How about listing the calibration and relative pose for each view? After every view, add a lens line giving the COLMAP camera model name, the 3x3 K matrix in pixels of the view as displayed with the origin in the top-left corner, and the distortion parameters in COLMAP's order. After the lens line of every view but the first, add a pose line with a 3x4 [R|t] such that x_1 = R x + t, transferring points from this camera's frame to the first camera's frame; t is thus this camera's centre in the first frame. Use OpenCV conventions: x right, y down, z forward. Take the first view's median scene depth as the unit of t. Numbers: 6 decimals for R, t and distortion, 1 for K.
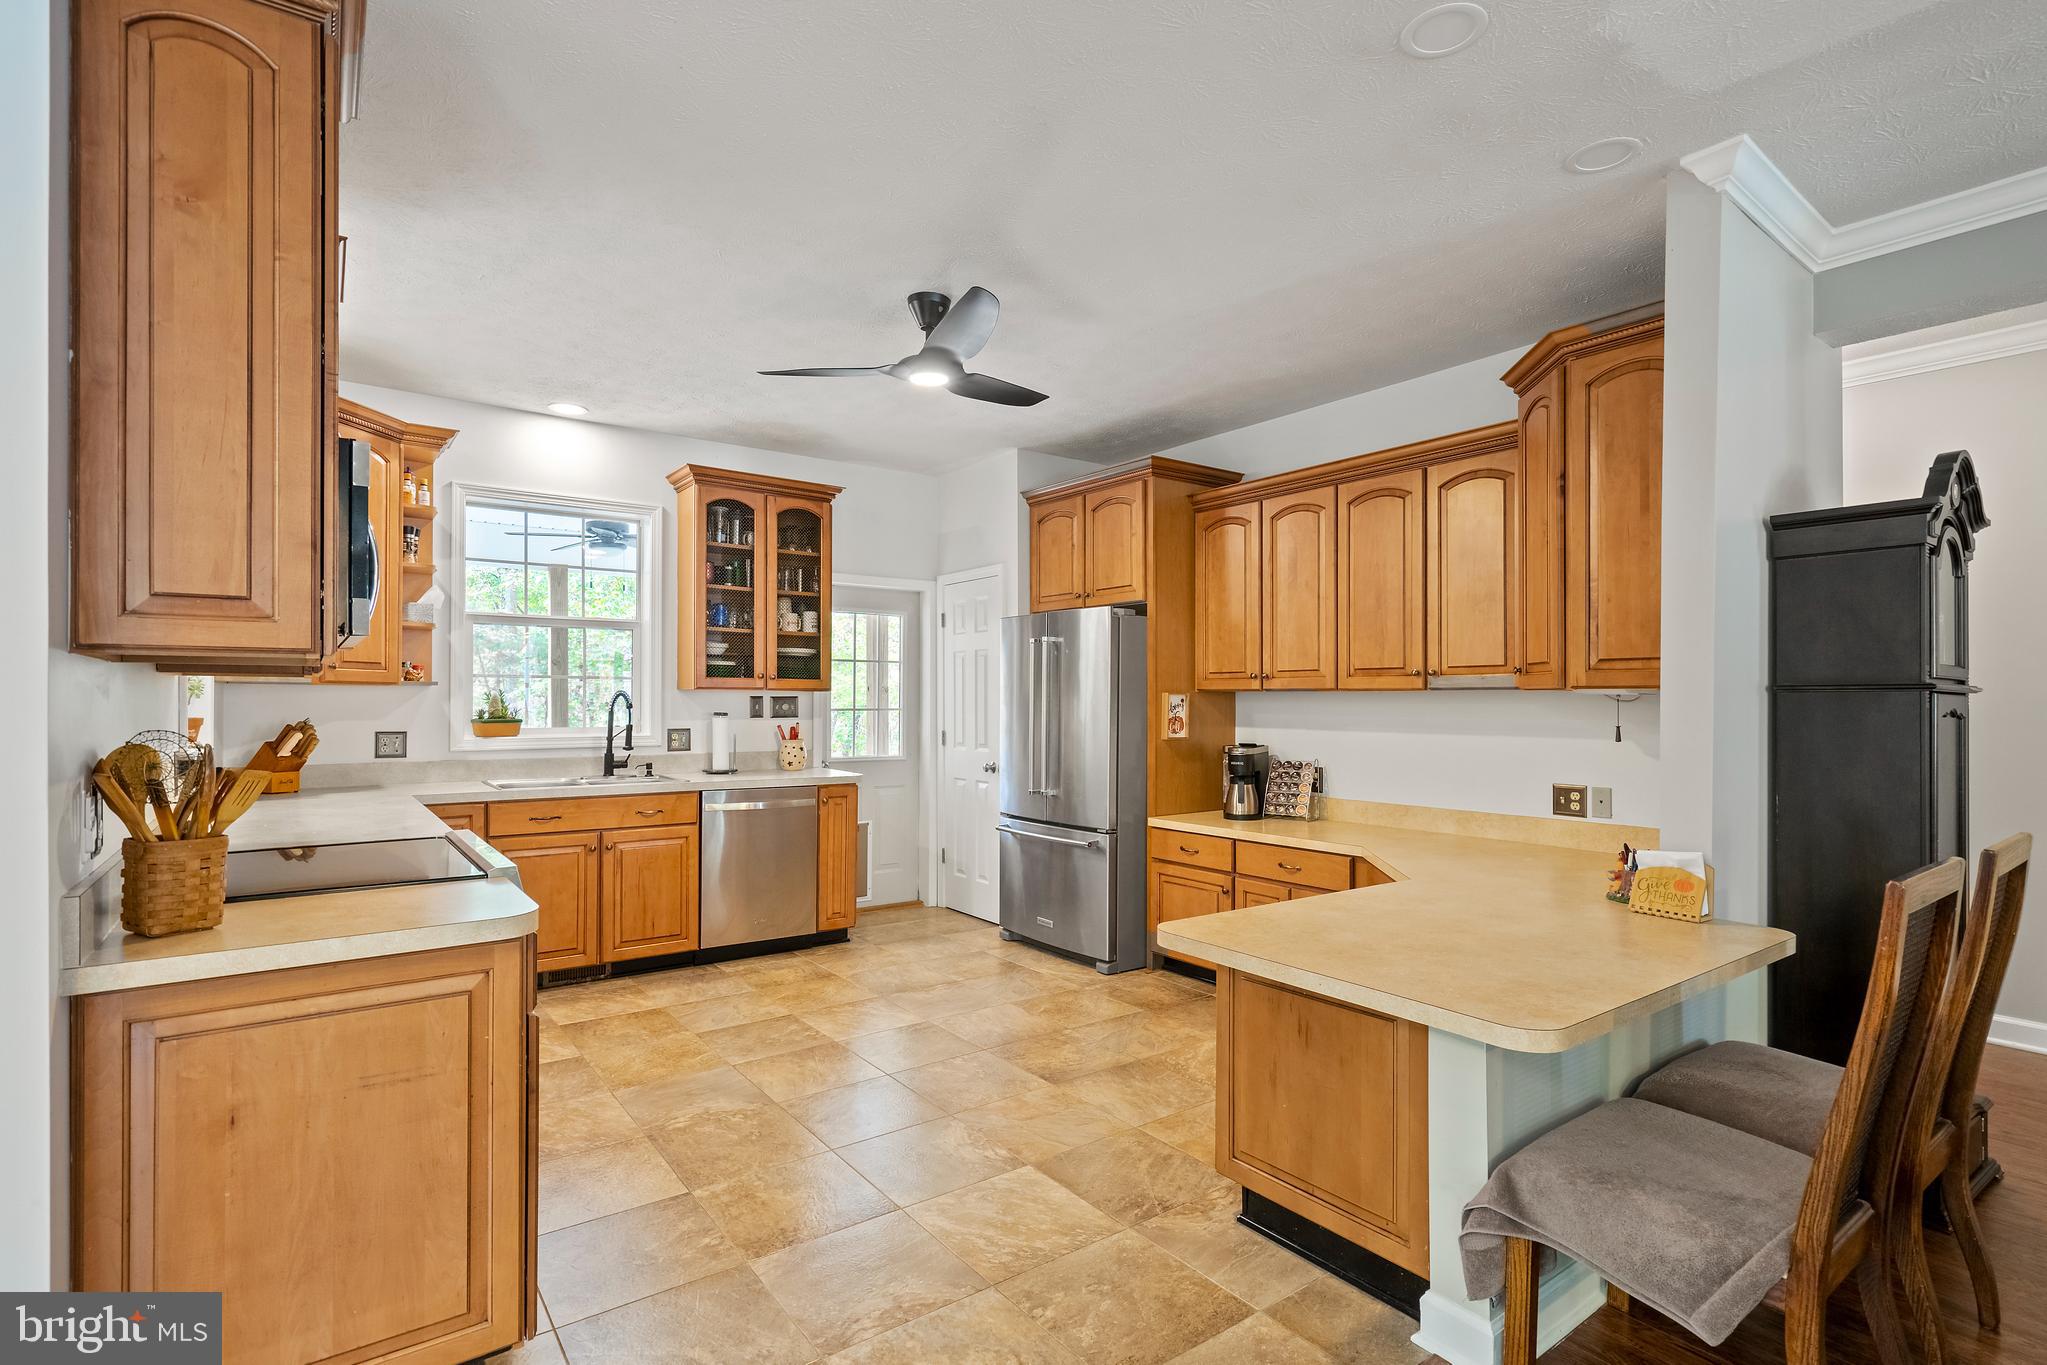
lens RADIAL K [[955.1, 0, 1022.1], [0, 955.1, 700.3], [0, 0, 1]] dist [-0.005451, -0.000241]
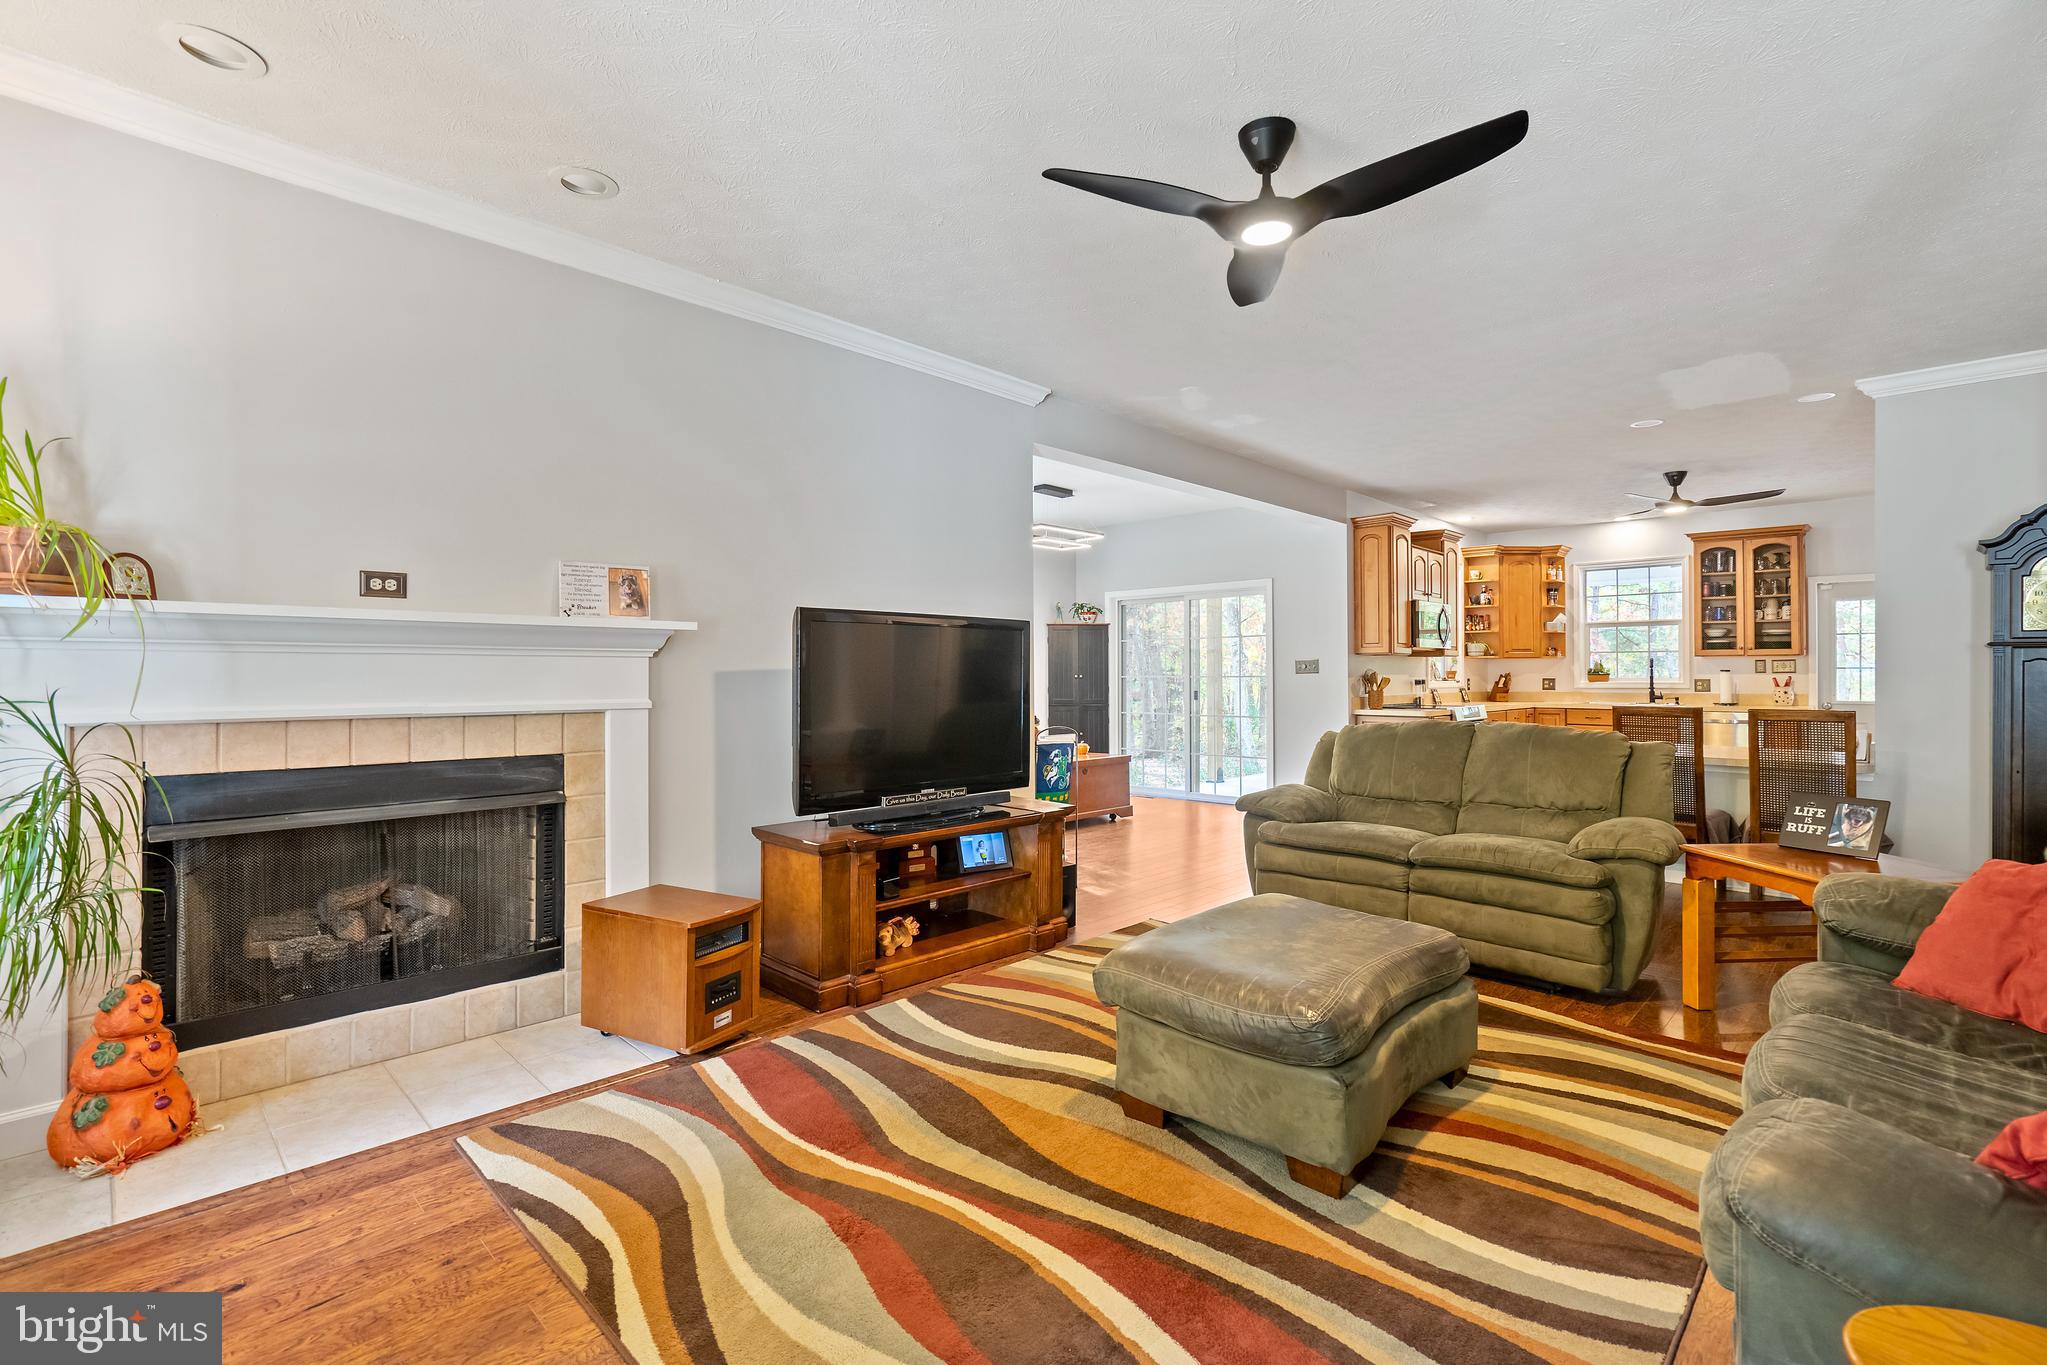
lens RADIAL K [[955.1, 0, 1005.9], [0, 955.1, 671.5], [0, 0, 1]] dist [-0.005451, -0.000241]
pose [[0.142761, -0.004795, -0.989746, 1.384771], [0.005831, 0.999975, -0.004004, 0.017413], [0.989740, -0.005200, 0.142785, -0.605619]]
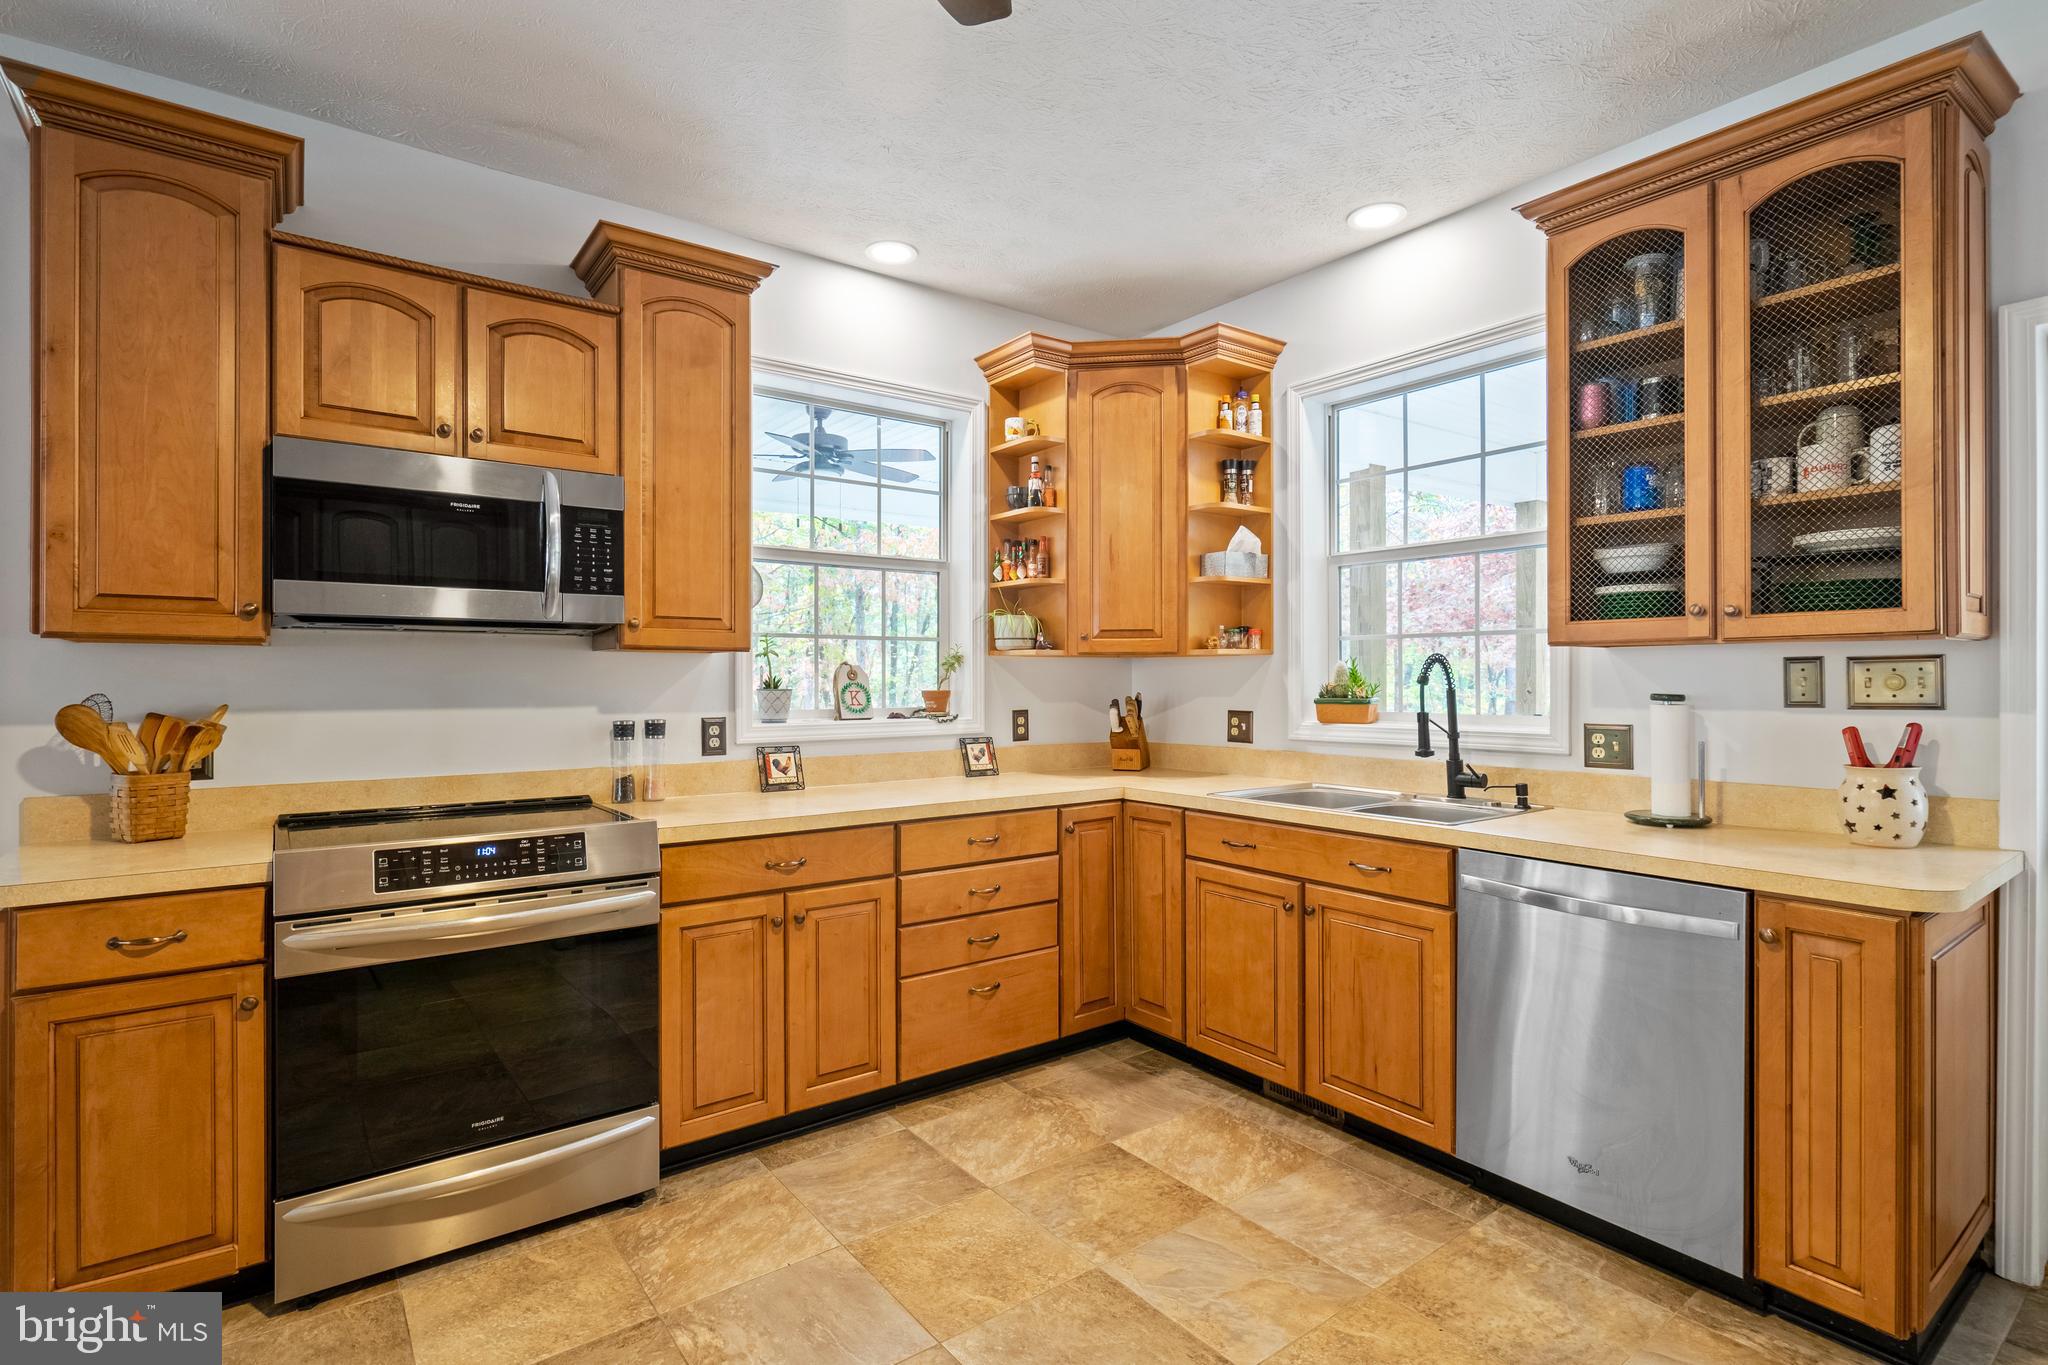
lens RADIAL K [[984.3, 0, 1043.1], [0, 984.3, 679.8], [0, 0, 1]] dist [-0.002317, -0.000777]
pose [[0.004308, 0.001403, -0.999990, 0.193033], [0.006719, 0.999976, 0.001432, 0.003329], [0.999968, -0.006725, 0.004299, 0.803280]]
